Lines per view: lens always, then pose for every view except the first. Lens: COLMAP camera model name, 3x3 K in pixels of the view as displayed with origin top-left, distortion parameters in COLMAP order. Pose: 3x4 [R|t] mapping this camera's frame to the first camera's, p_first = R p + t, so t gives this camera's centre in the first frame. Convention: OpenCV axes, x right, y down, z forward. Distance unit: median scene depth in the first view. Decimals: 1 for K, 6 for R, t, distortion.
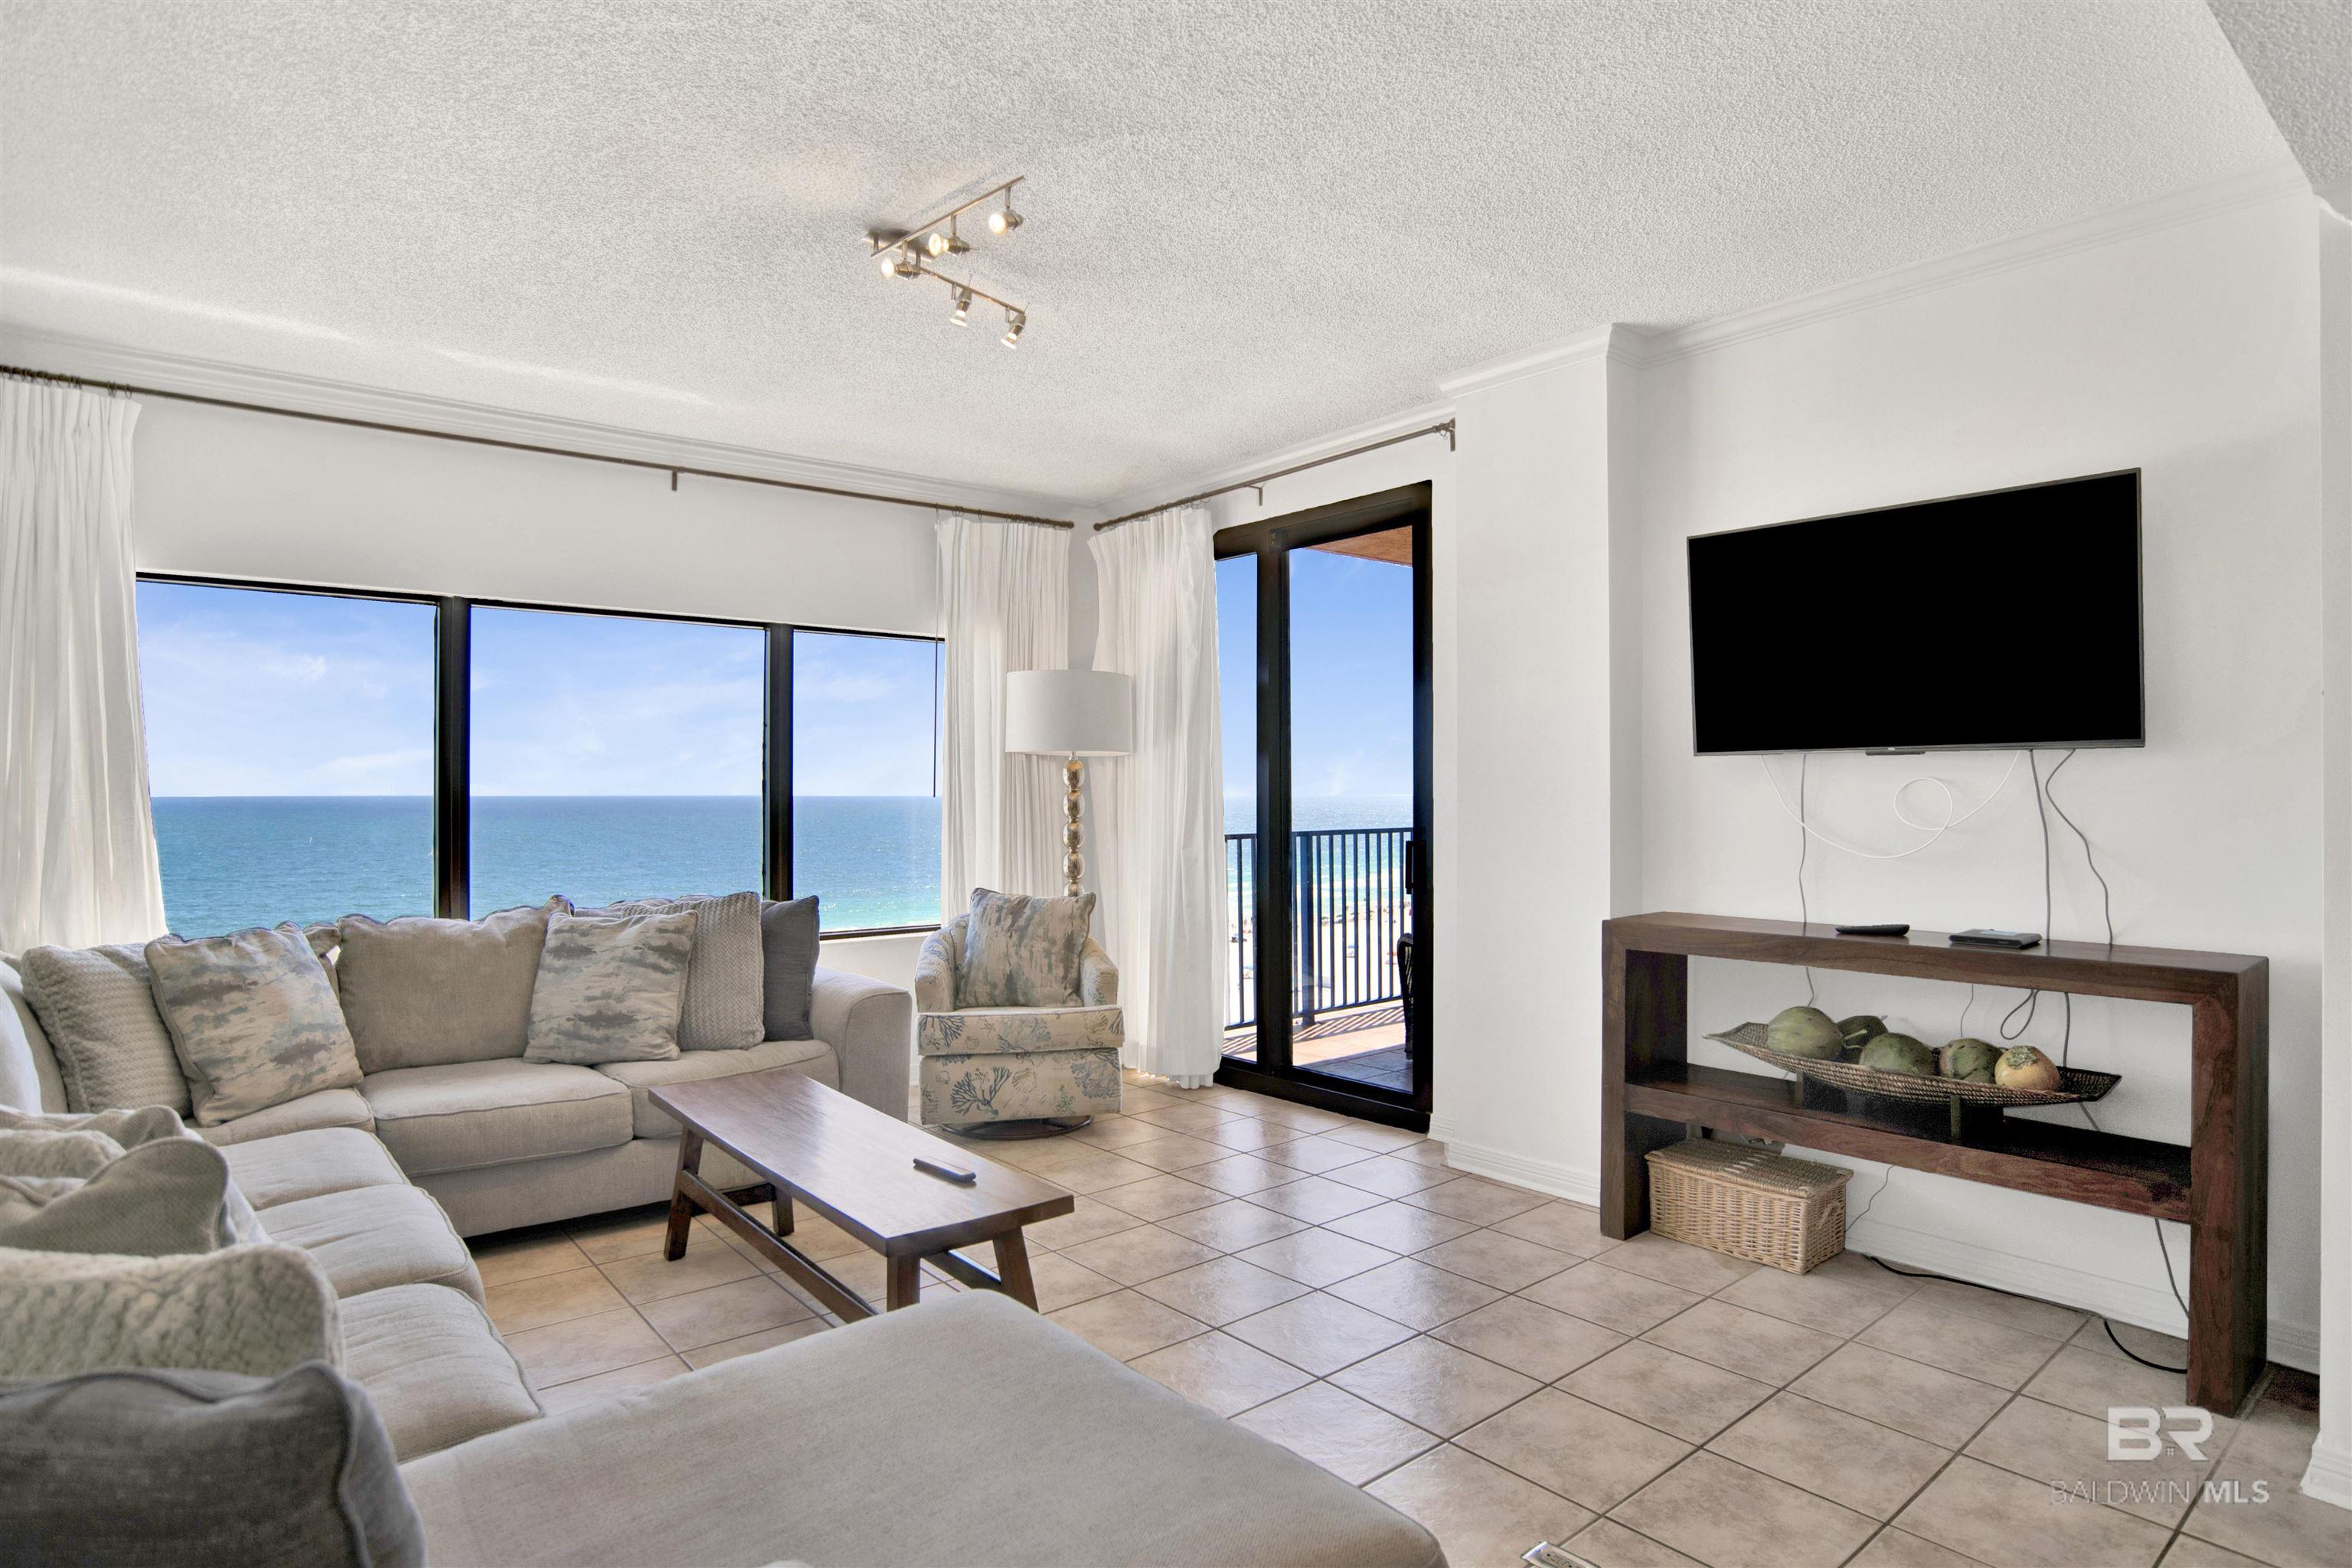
lens RADIAL K [[1267.7, 0, 1179.9], [0, 1267.7, 771.5], [0, 0, 1]] dist [-0.072496, 0.027820]
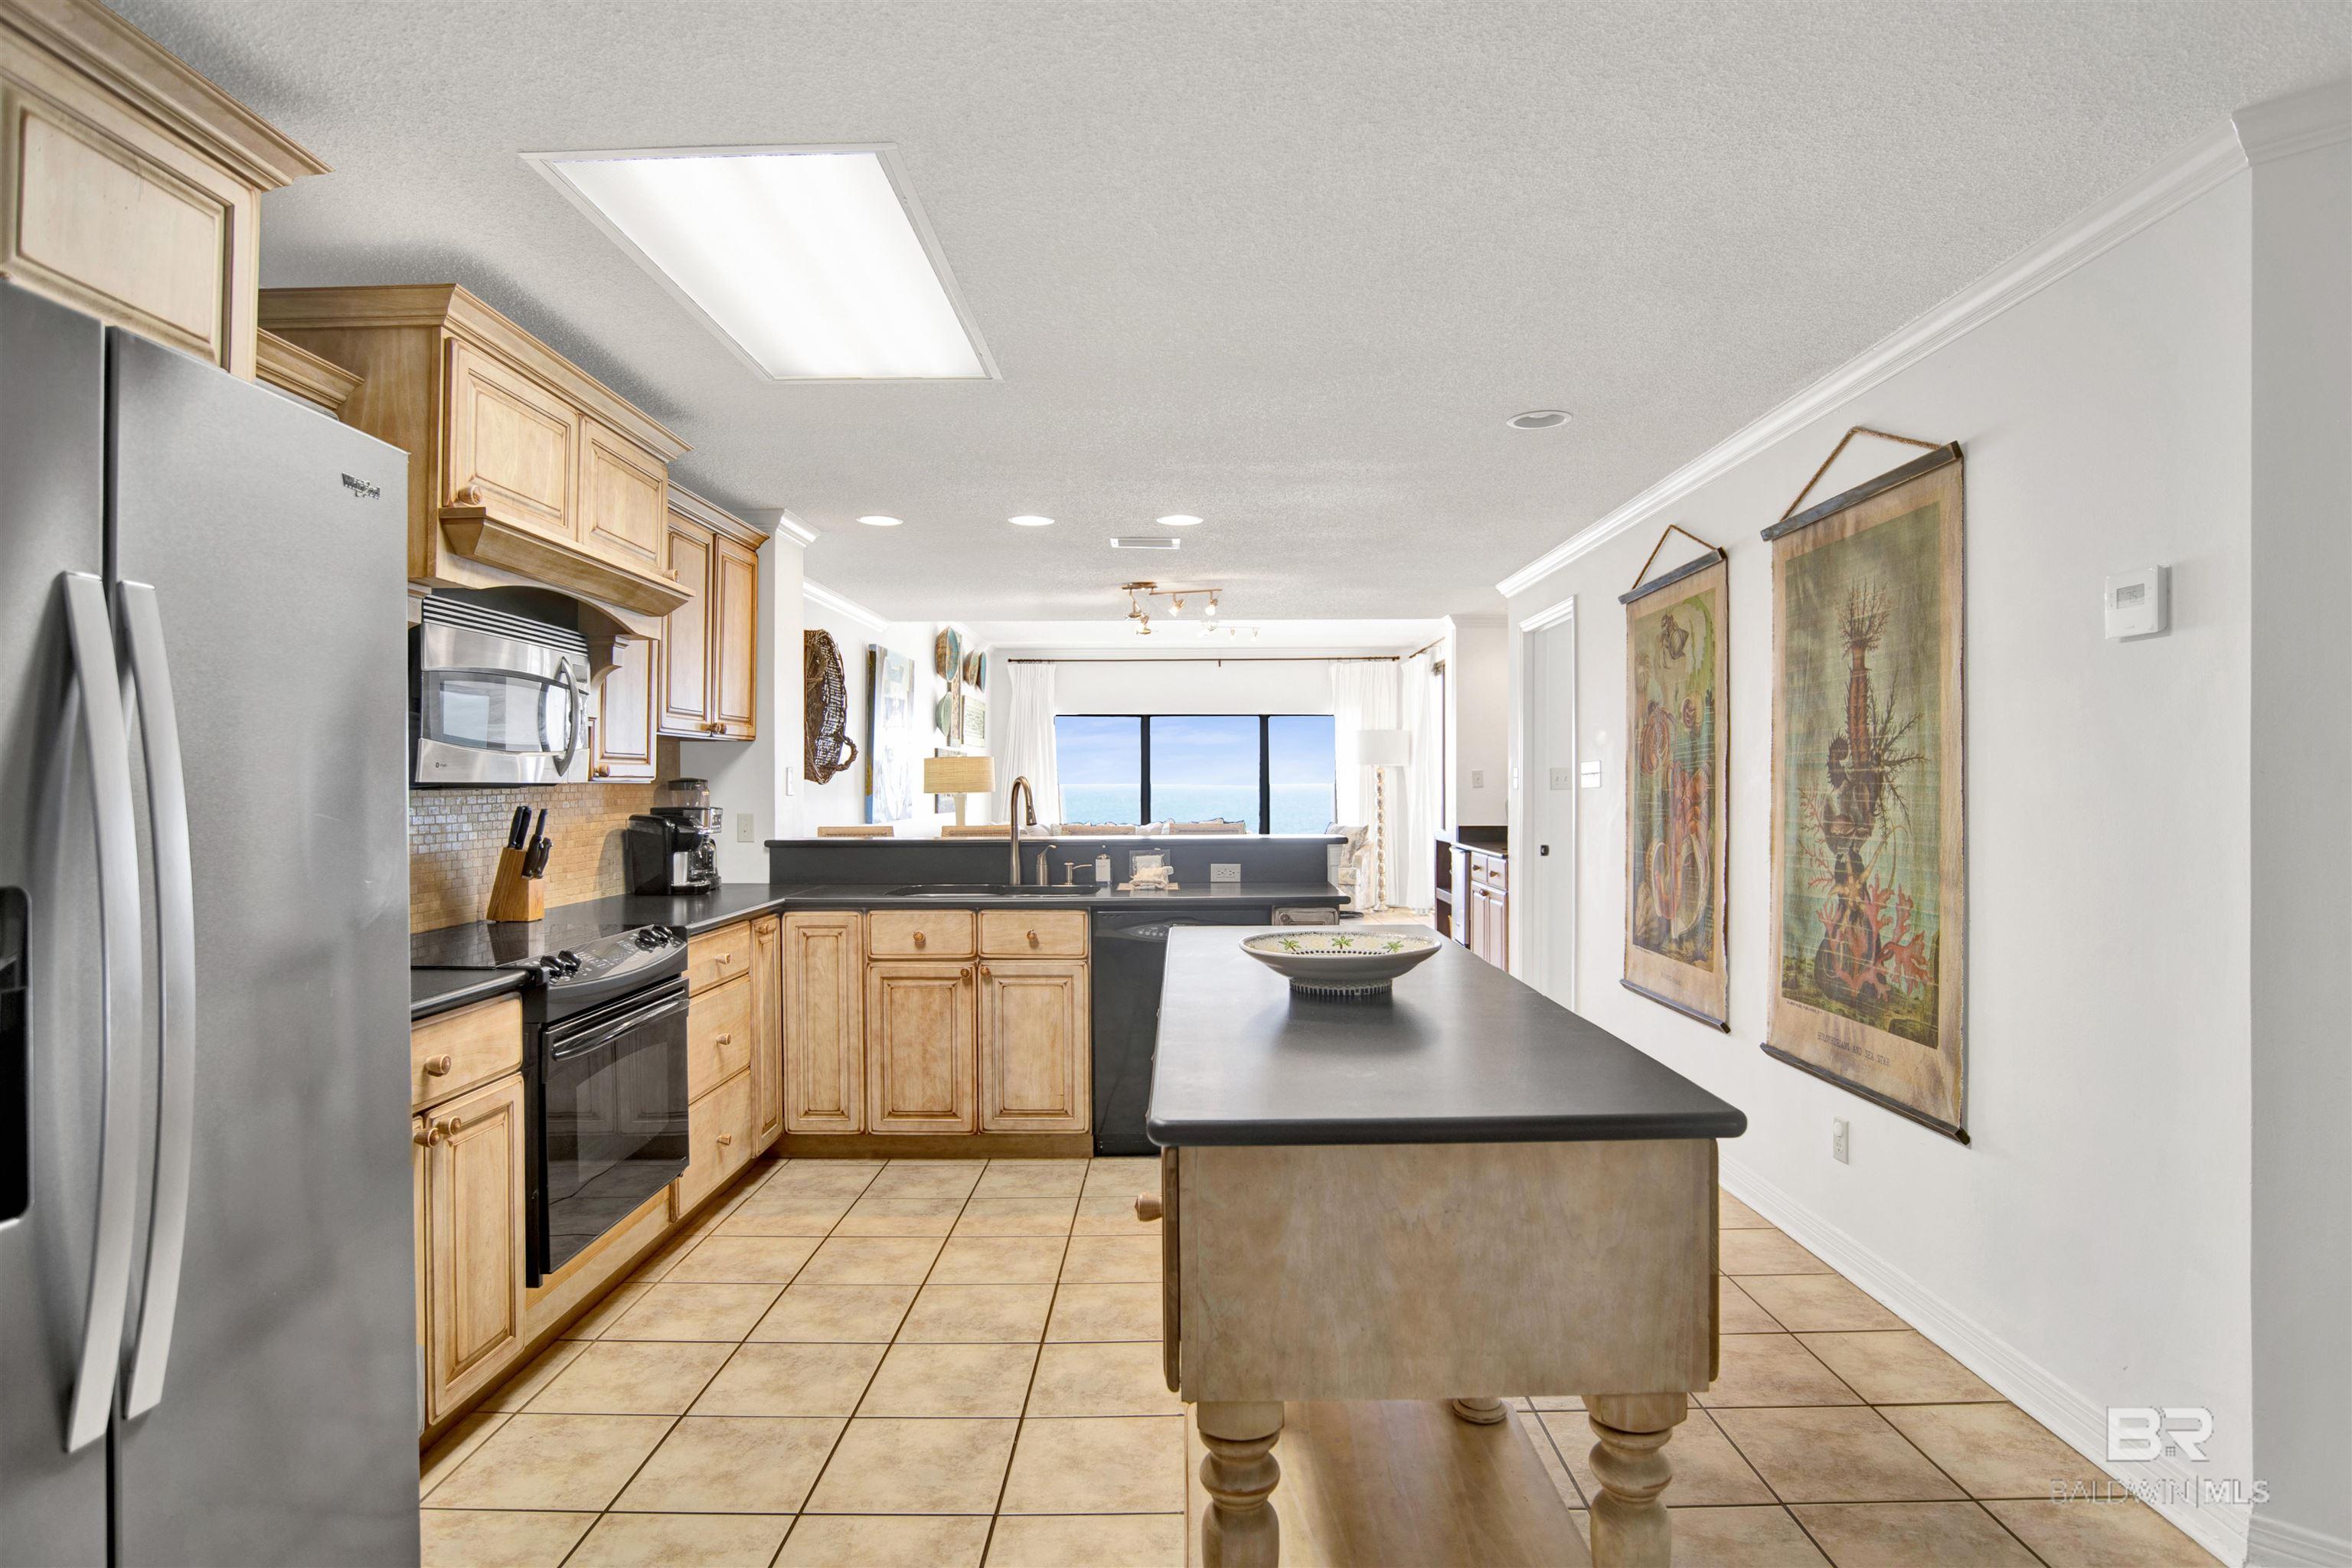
lens RADIAL K [[1267.7, 0, 1169.7], [0, 1267.7, 781.9], [0, 0, 1]] dist [-0.072496, 0.027820]
pose [[0.761351, 0.000769, -0.648339, 1.332461], [0.010658, 0.999849, 0.013701, -0.024588], [0.648252, -0.017341, 0.761229, -1.170747]]
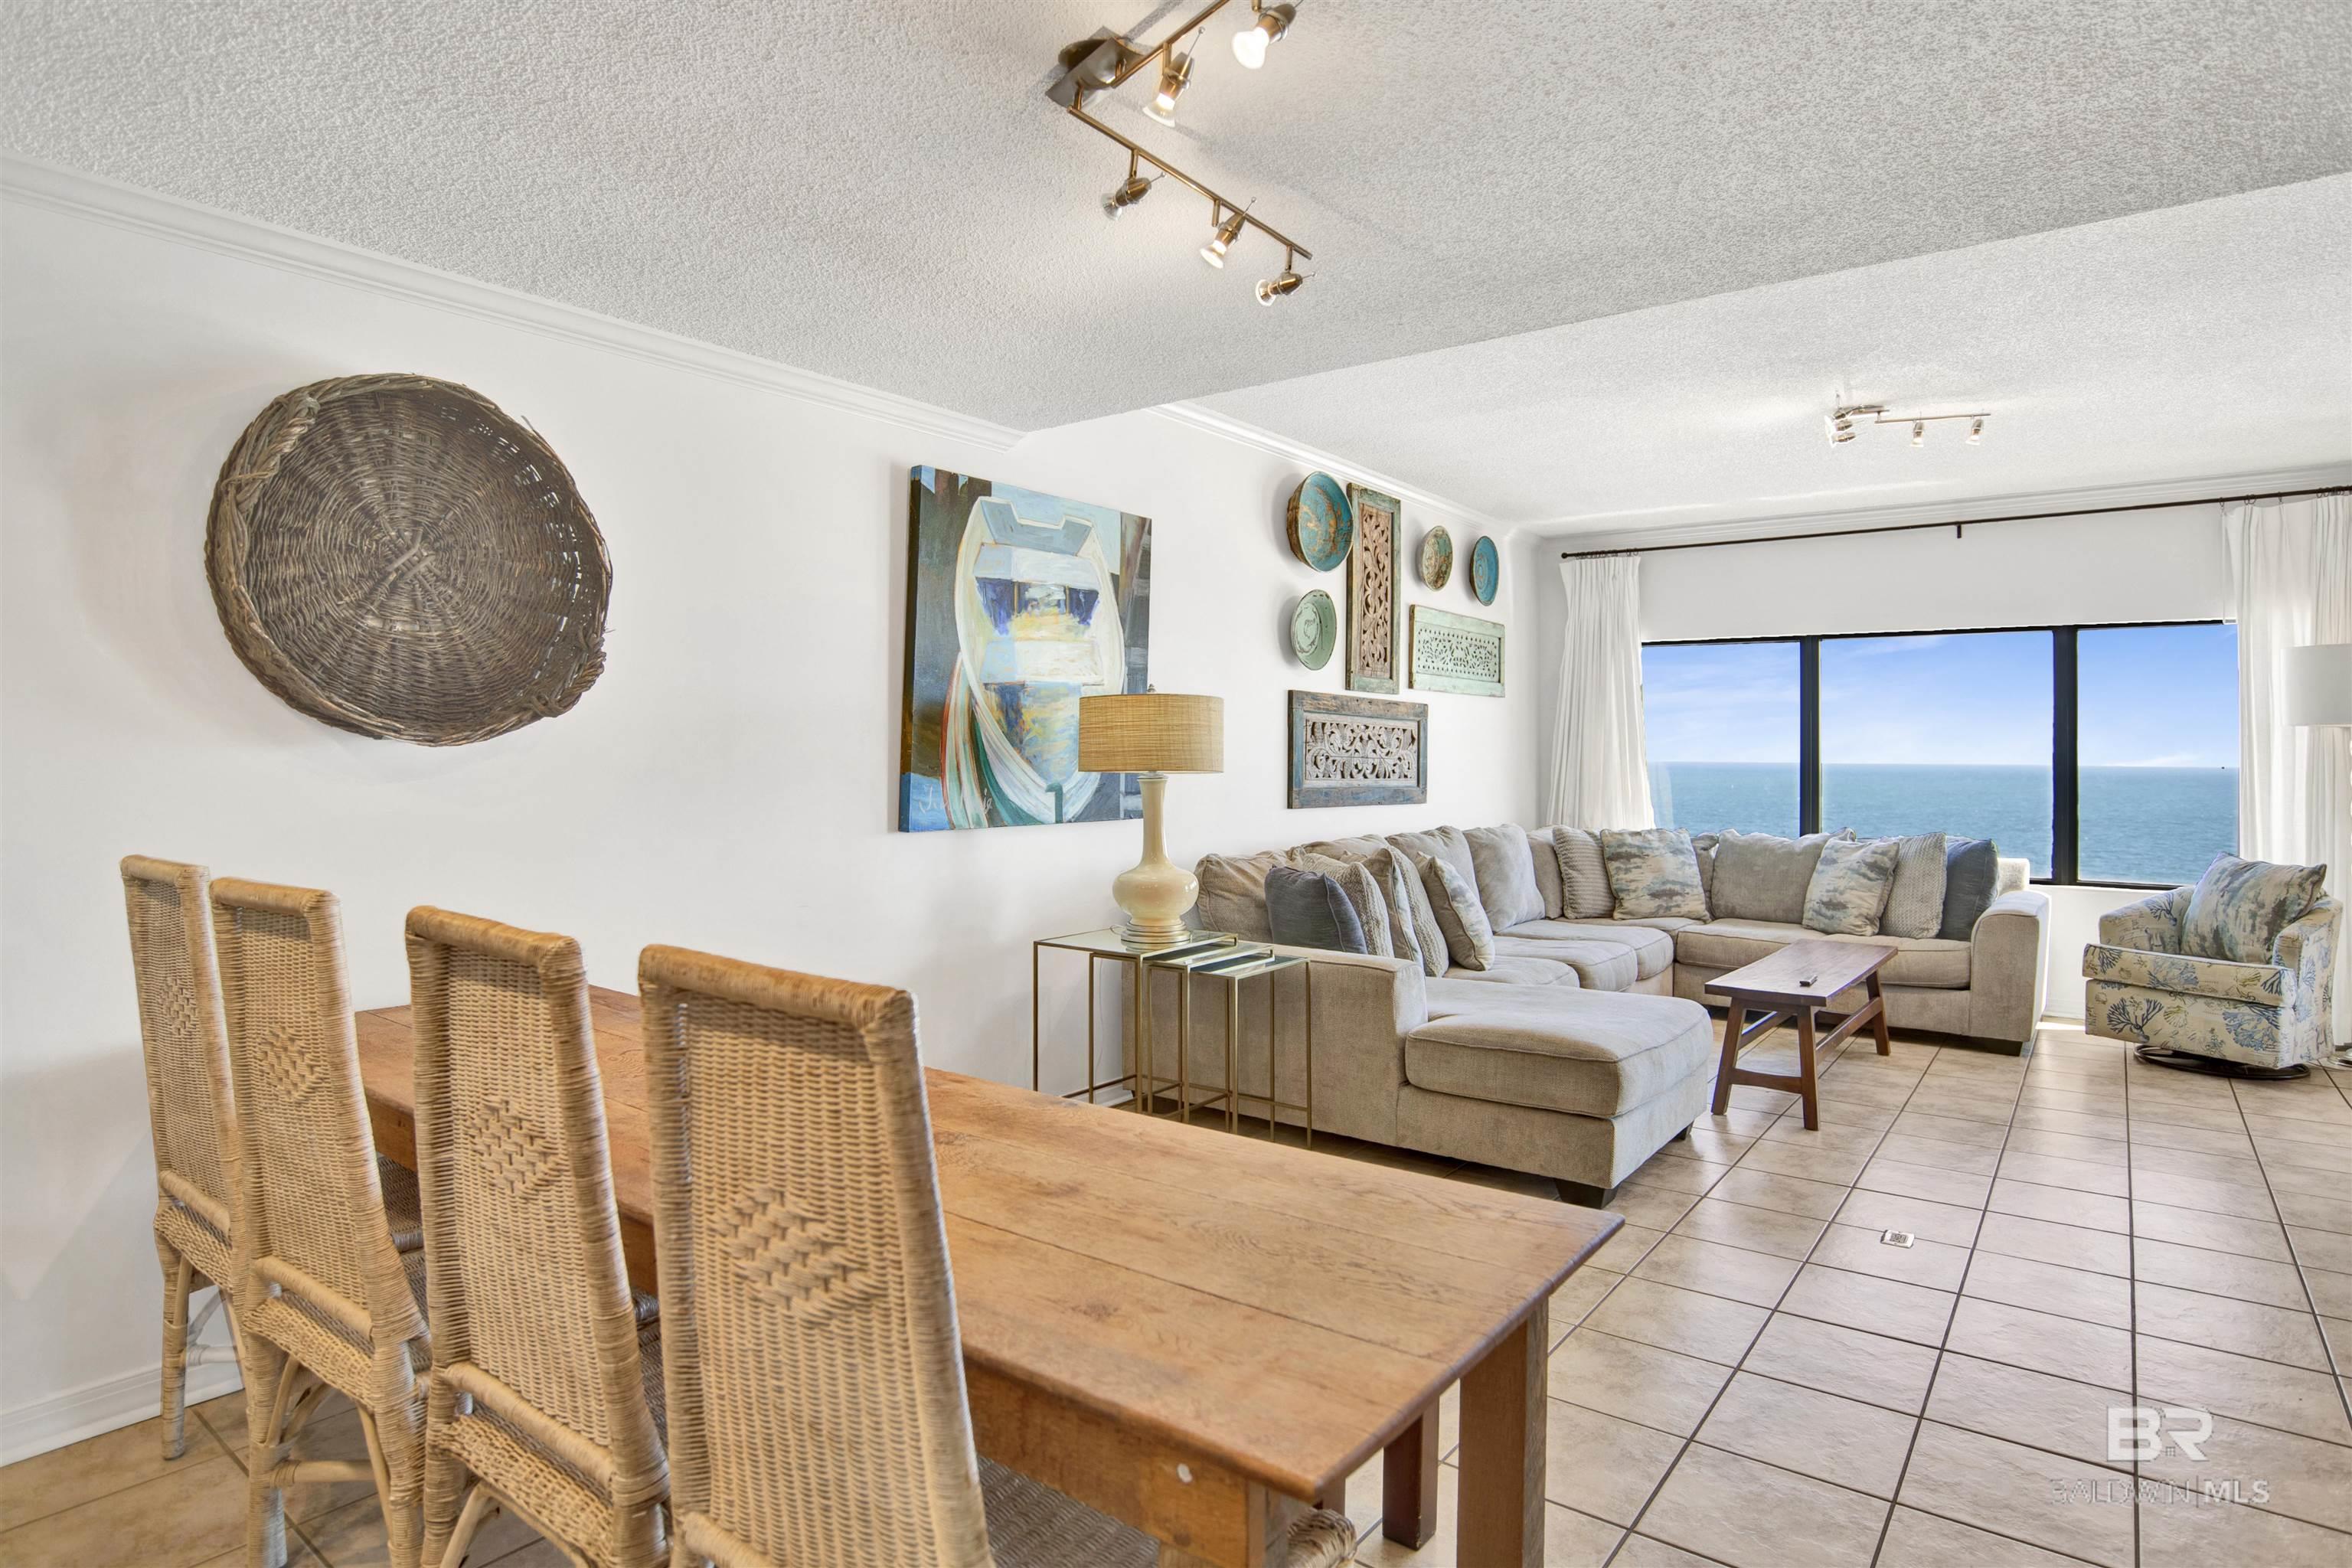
lens RADIAL K [[1267.7, 0, 1176.6], [0, 1267.7, 733.4], [0, 0, 1]] dist [-0.072496, 0.027820]
pose [[0.223221, -0.009989, -0.974717, 0.766596], [0.004547, 0.999947, -0.009206, -0.005755], [0.974757, -0.002377, 0.223254, -0.134277]]
